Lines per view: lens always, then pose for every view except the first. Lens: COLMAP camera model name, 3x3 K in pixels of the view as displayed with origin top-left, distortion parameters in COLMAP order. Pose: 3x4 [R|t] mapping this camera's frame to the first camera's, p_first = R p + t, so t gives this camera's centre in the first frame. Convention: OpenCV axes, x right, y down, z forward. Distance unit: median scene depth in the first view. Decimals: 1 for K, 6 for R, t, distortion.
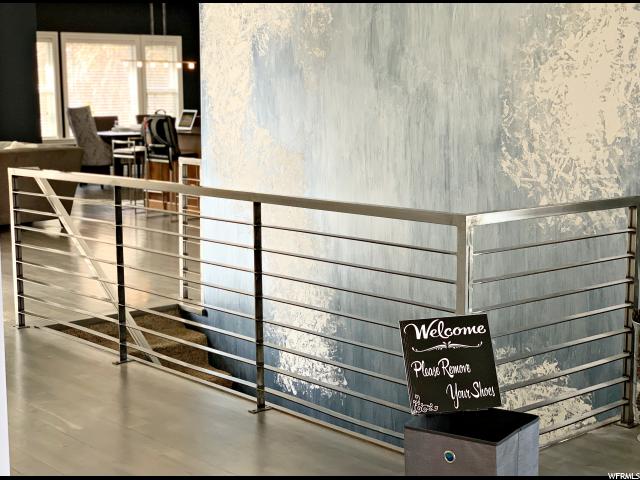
lens RADIAL K [[1026.9, 0, 320.0], [0, 1026.9, 240.0], [0, 0, 1]] dist [0.175955, -0.064875]
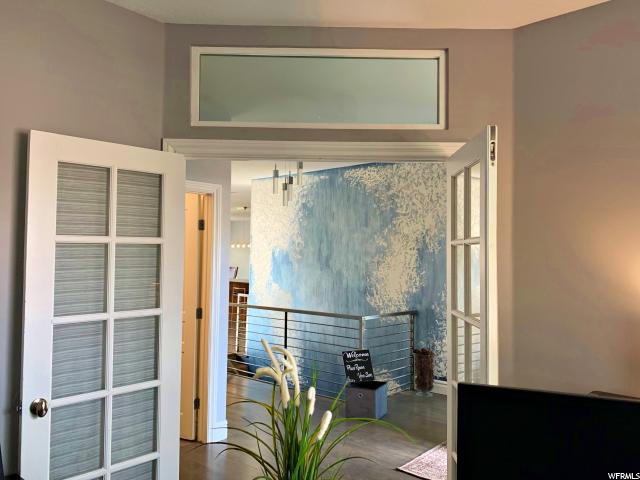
lens RADIAL K [[540.1, 0, 320.0], [0, 540.1, 240.0], [0, 0, 1]] dist [0.174078, 0.000474]
pose [[0.988696, 0.023365, 0.148101, -0.191611], [0.000899, 0.986842, -0.161687, 0.009936], [-0.149930, 0.159992, 0.975666, -0.510505]]
